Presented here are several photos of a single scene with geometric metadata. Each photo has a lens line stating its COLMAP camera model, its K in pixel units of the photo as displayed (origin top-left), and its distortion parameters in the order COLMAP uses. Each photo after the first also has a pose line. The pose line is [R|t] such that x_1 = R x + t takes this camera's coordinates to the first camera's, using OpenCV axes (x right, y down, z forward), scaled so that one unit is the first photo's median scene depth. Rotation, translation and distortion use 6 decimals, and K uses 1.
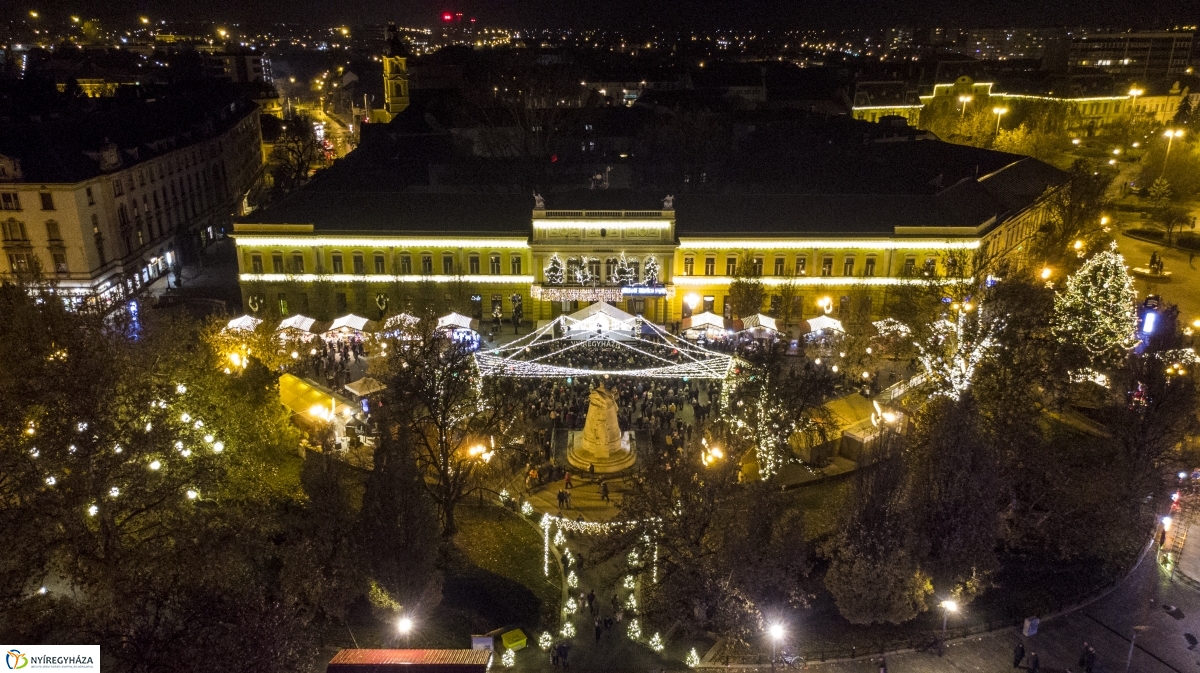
lens RADIAL K [[896.8, 0, 593.1], [0, 896.8, 326.9], [0, 0, 1]] dist [0.039627, 0.013173]
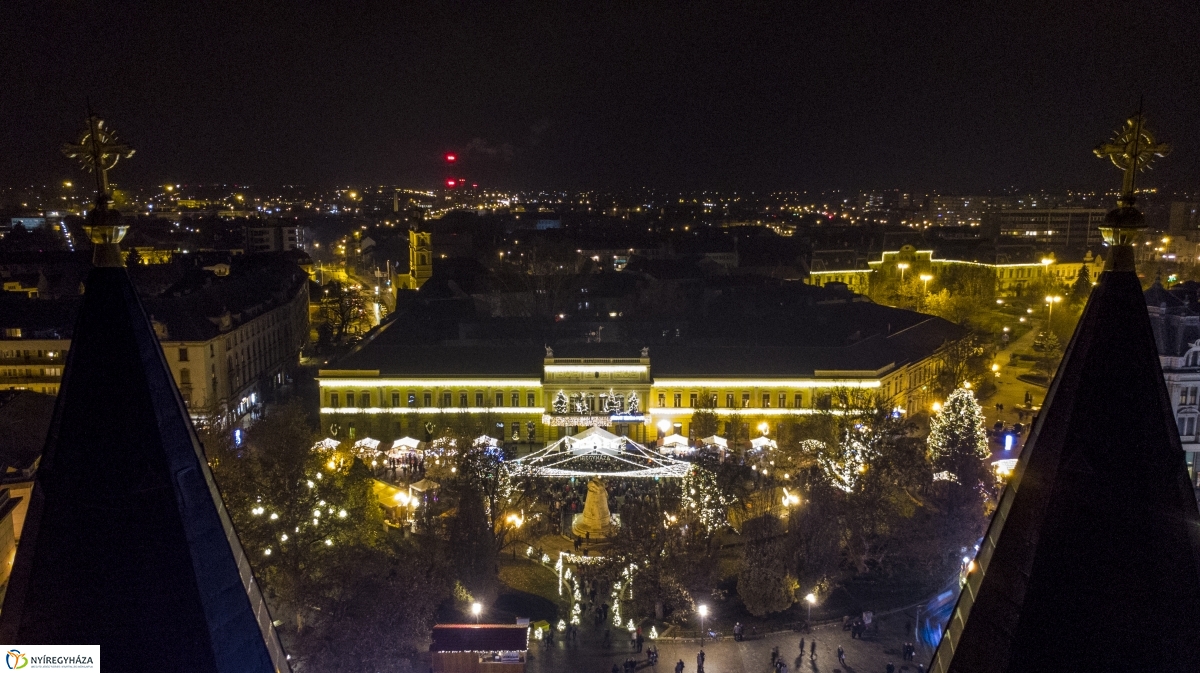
lens RADIAL K [[896.8, 0, 593.1], [0, 896.8, 326.9], [0, 0, 1]] dist [0.039627, 0.013173]
pose [[0.999974, -0.002871, 0.006540, -0.002849], [0.003916, 0.986151, -0.165806, 0.046047], [-0.005974, 0.165828, 0.986137, -0.330648]]
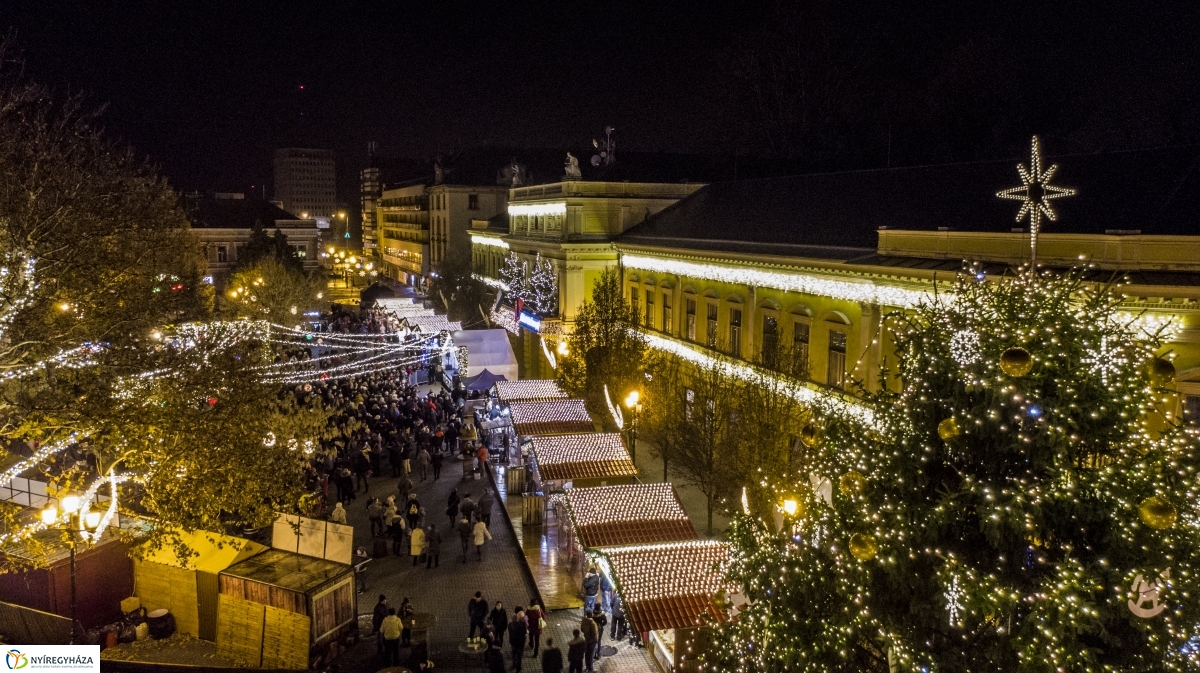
lens RADIAL K [[877.0, 0, 593.2], [0, 877.0, 329.8], [0, 0, 1]] dist [0.046066, 0.001946]
pose [[0.322856, 0.120028, -0.938806, 0.588123], [-0.309523, 0.950772, 0.015113, -0.055555], [0.894404, 0.285703, 0.344114, 0.835838]]
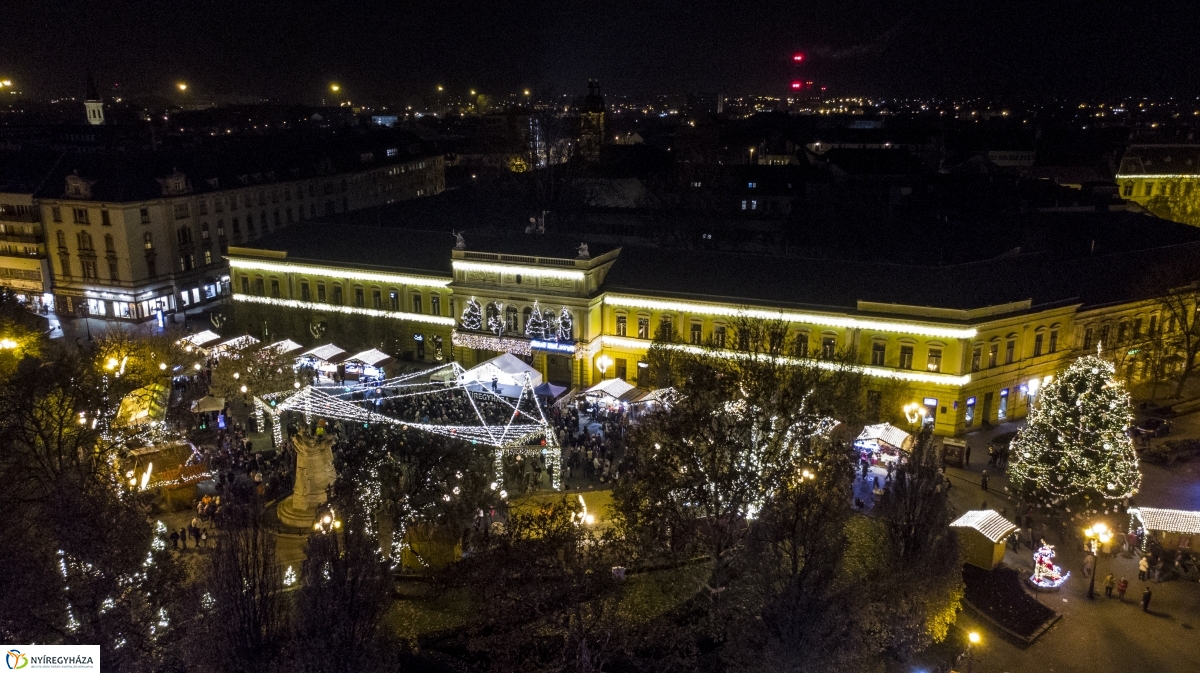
lens RADIAL K [[896.8, 0, 593.1], [0, 896.8, 326.9], [0, 0, 1]] dist [0.039627, 0.013173]
pose [[0.920706, 0.096056, -0.378251, 0.428914], [-0.123121, 0.991232, -0.047969, -0.021092], [0.370326, 0.090736, 0.924459, 0.176398]]
